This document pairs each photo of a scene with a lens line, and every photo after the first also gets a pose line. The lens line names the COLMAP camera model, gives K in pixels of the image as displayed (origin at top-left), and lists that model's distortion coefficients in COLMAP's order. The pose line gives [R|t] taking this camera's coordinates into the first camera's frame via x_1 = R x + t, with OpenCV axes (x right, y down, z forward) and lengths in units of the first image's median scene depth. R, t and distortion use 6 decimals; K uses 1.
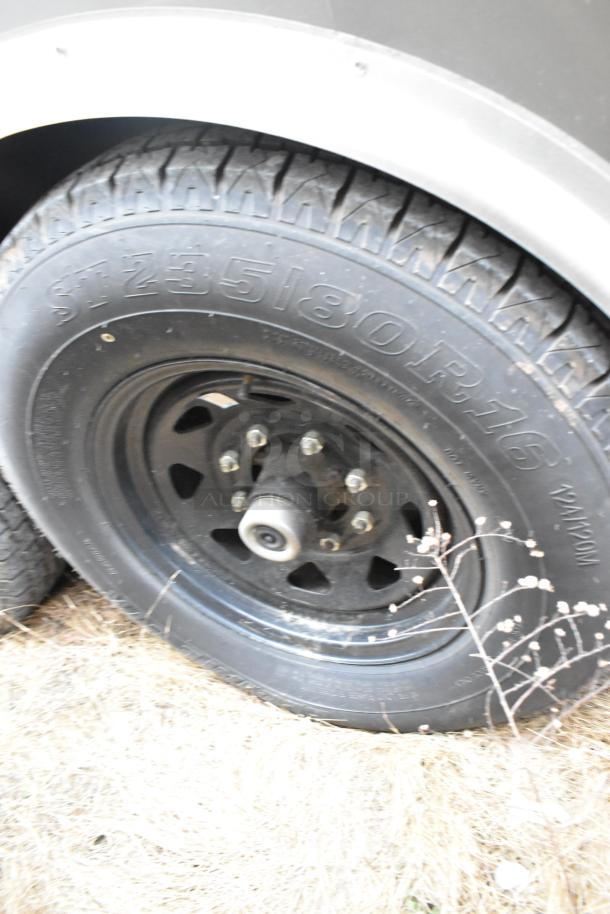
lens RADIAL K [[729.5, 0, 305.0], [0, 729.5, 457.0], [0, 0, 1]] dist [-0.009049, 0.006686]
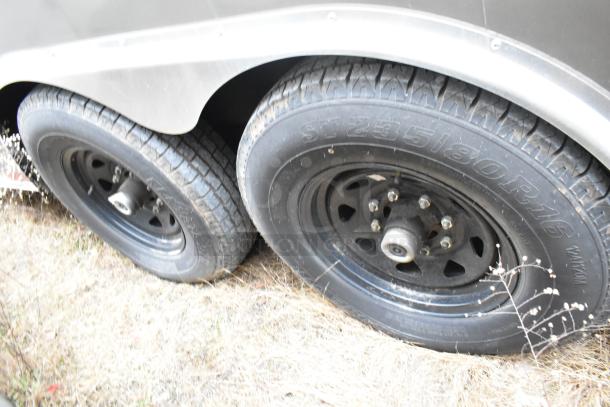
lens RADIAL K [[486.9, 0, 305.0], [0, 486.9, 203.5], [0, 0, 1]] dist [-0.009049, 0.006686]
pose [[0.995218, 0.047823, -0.085170, -0.193944], [-0.038245, 0.993114, 0.110736, -0.144842], [0.089879, -0.106949, 0.990194, -0.258147]]
